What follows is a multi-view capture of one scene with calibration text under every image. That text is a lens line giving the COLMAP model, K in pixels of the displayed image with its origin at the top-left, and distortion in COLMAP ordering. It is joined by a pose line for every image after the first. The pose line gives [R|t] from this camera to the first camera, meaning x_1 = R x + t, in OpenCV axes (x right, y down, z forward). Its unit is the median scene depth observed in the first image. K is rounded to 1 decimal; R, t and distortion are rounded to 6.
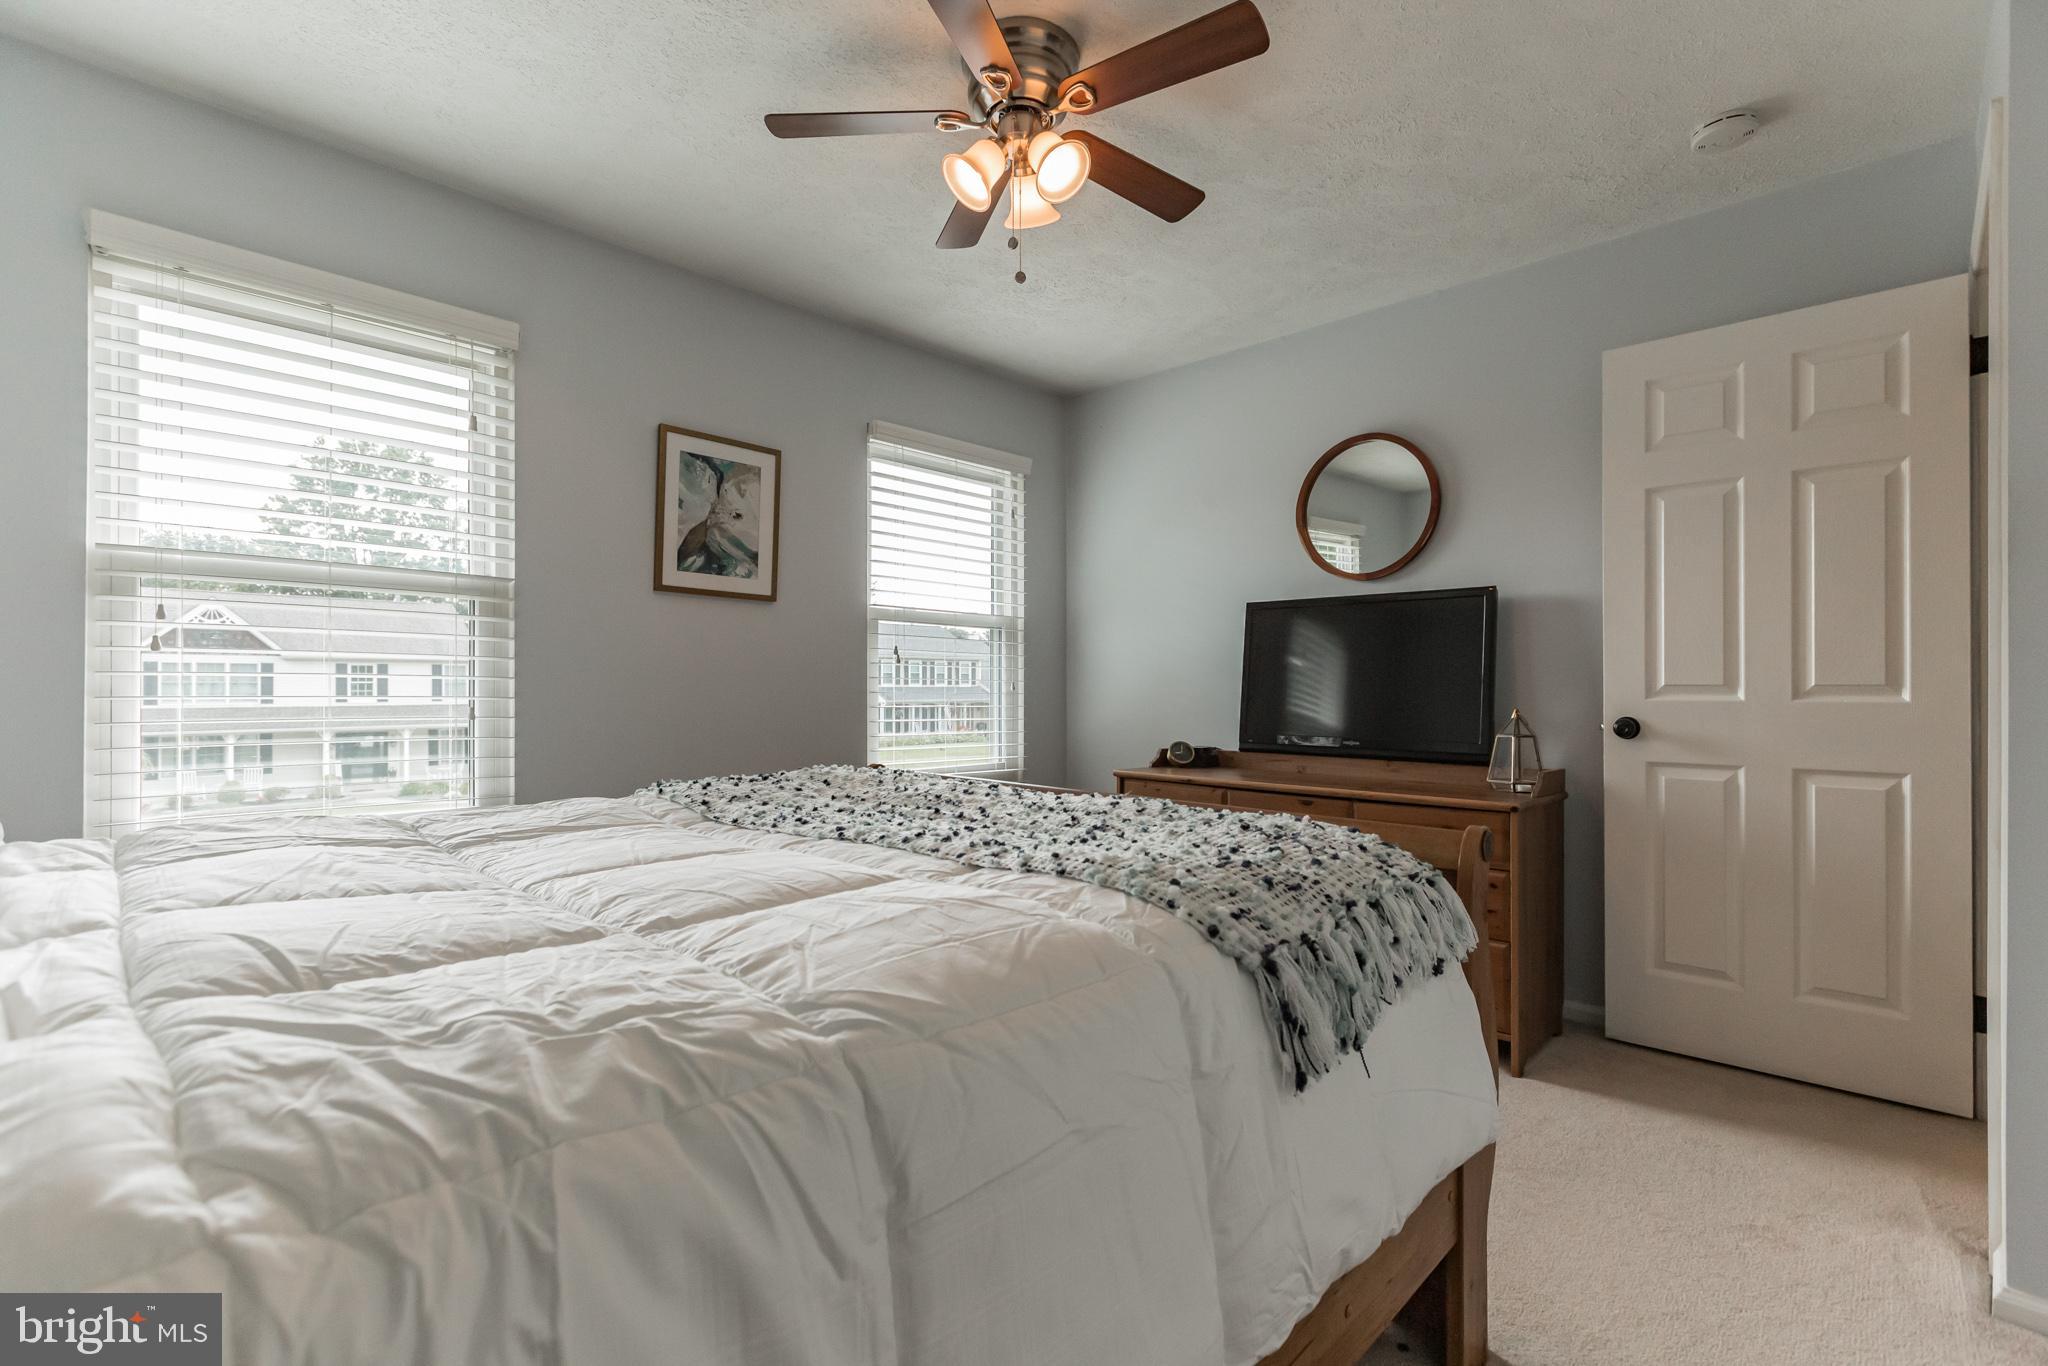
lens RADIAL K [[925.0, 0, 1019.2], [0, 925.0, 687.7], [0, 0, 1]] dist [0.002726, 0.000294]
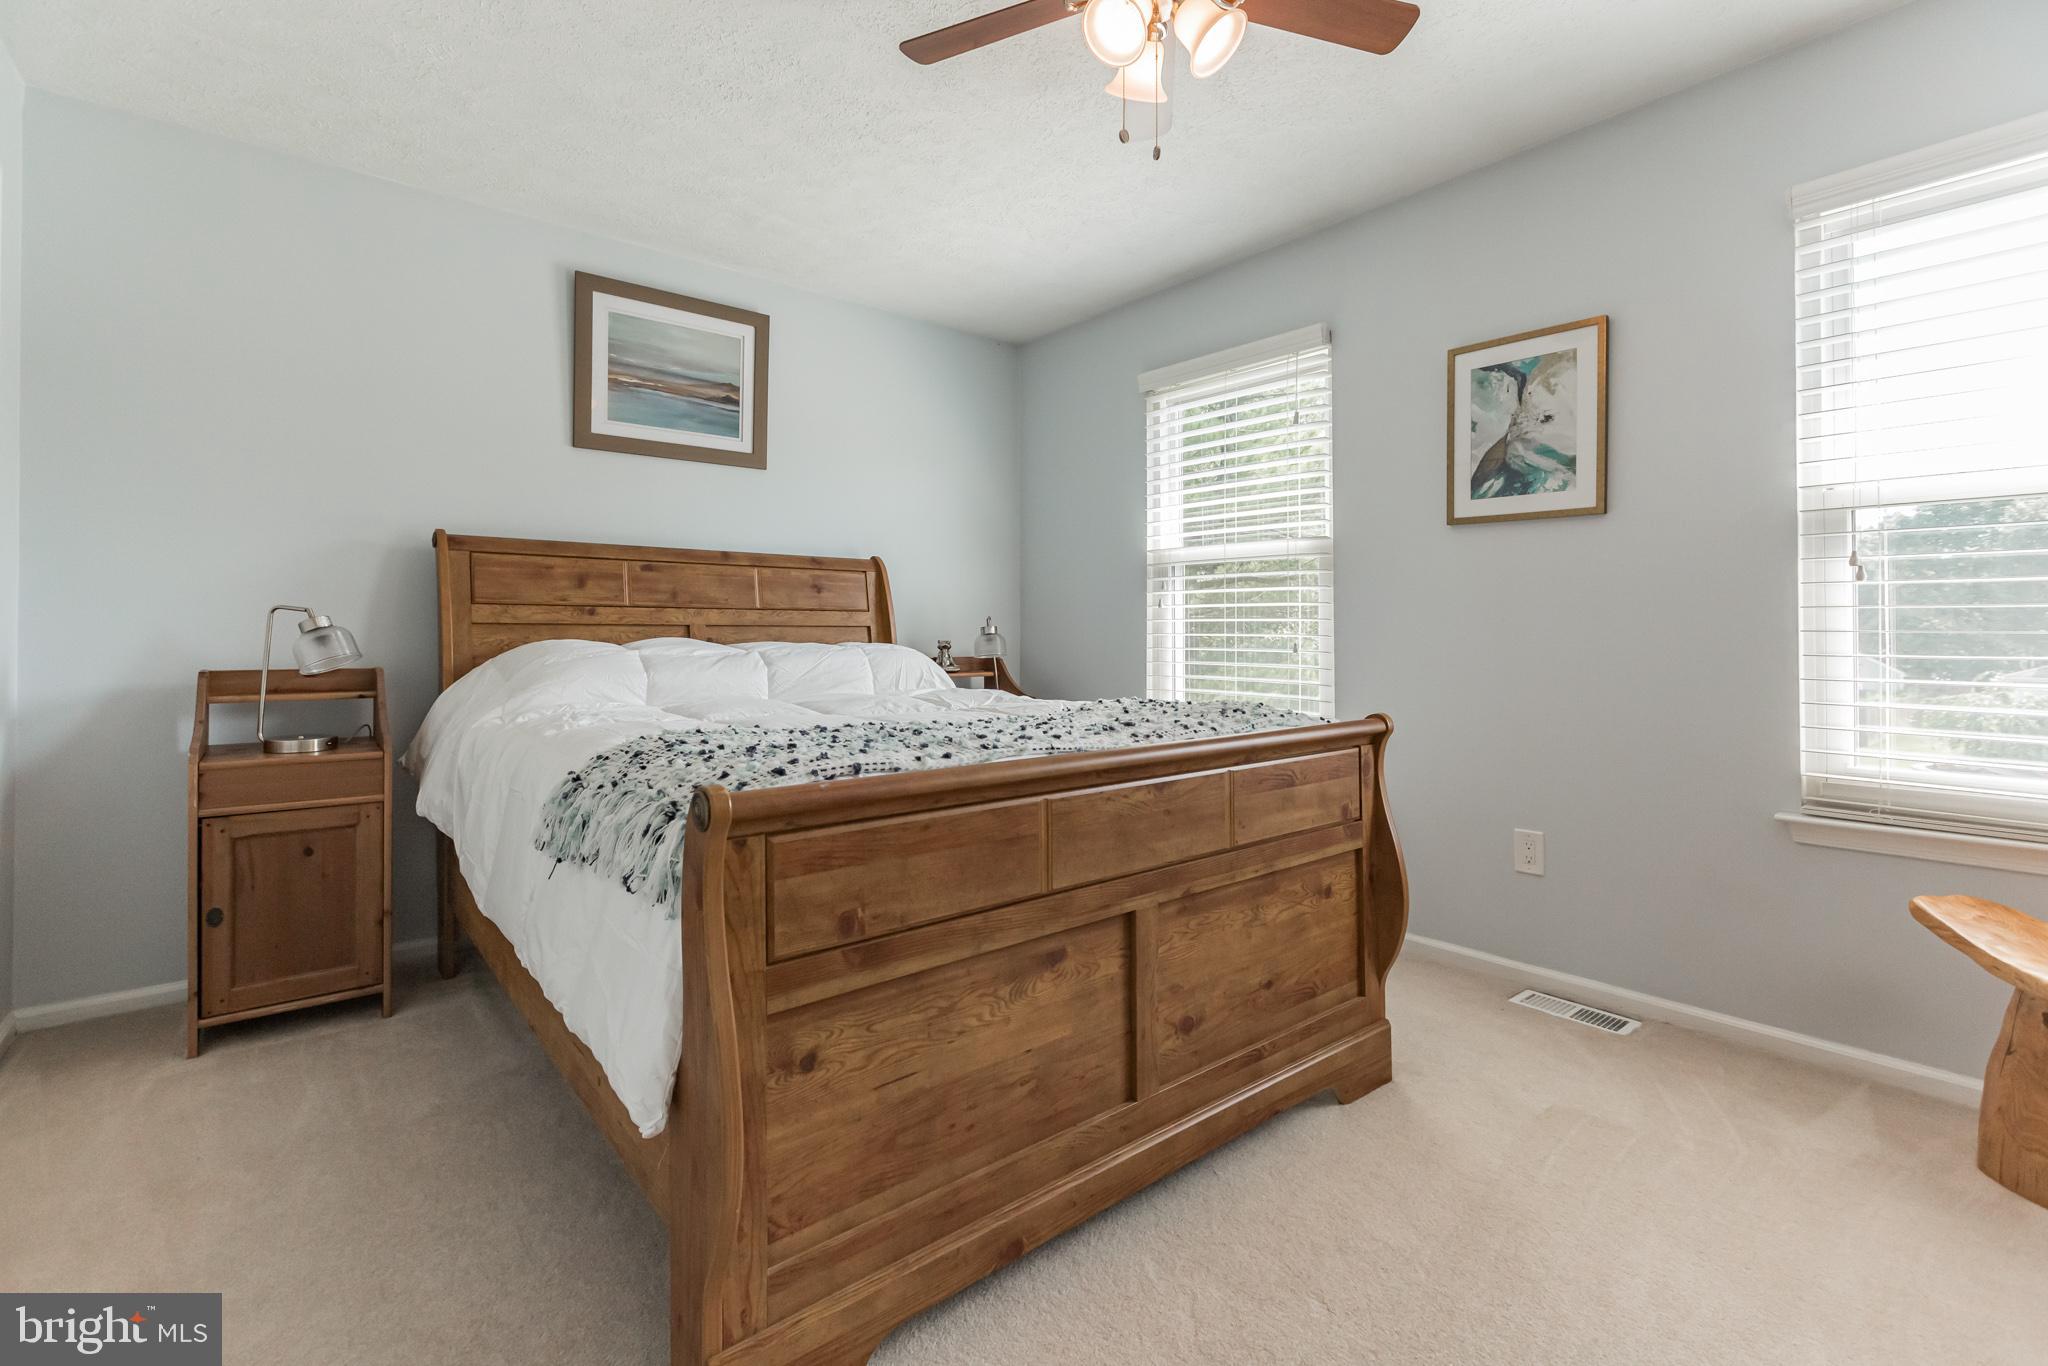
lens RADIAL K [[925.0, 0, 1001.0], [0, 925.0, 624.2], [0, 0, 1]] dist [0.002726, 0.000294]
pose [[-0.129136, -0.000783, -0.991627, 0.595118], [0.010963, 0.999937, -0.002217, -0.004565], [0.991566, -0.011158, -0.129119, 0.631775]]
